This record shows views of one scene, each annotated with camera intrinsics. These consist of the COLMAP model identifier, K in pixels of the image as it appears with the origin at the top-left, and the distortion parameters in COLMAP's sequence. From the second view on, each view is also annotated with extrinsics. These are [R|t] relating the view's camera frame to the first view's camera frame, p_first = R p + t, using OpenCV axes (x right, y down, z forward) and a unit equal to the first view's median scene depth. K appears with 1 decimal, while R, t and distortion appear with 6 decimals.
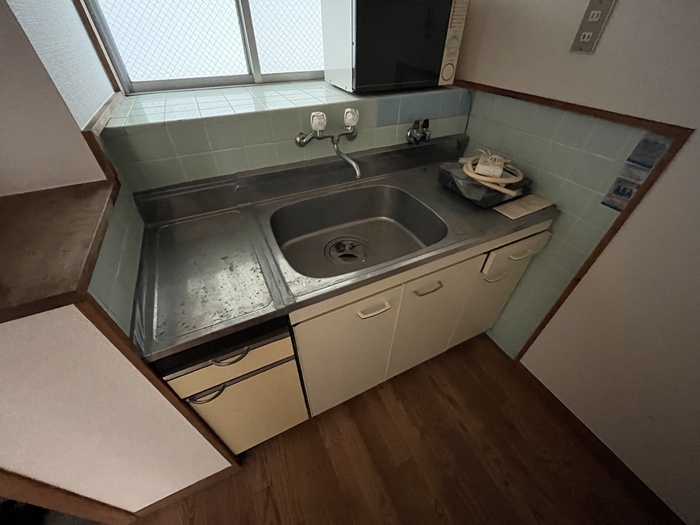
lens RADIAL K [[280.8, 0, 349.4], [0, 280.8, 263.1], [0, 0, 1]] dist [-0.003043, 0.000408]
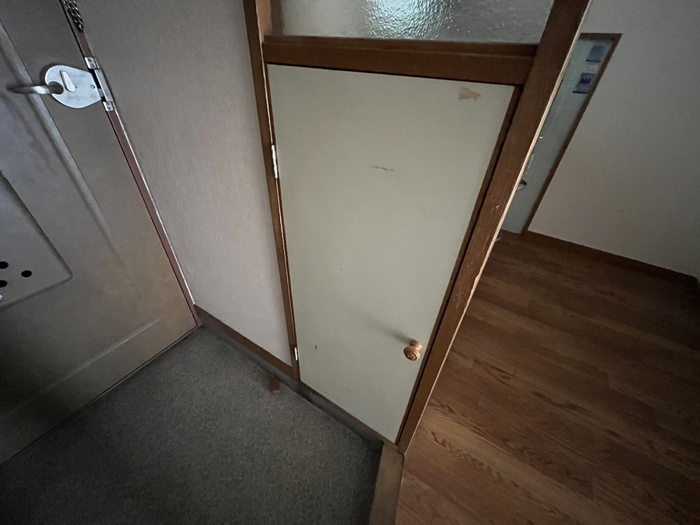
lens RADIAL K [[280.8, 0, 349.3], [0, 280.8, 262.6], [0, 0, 1]] dist [-0.003043, 0.000408]
pose [[0.850560, -0.288130, 0.439920, -1.280241], [0.310878, 0.950212, 0.021287, 0.303596], [-0.424150, 0.118655, 0.897785, 0.205730]]
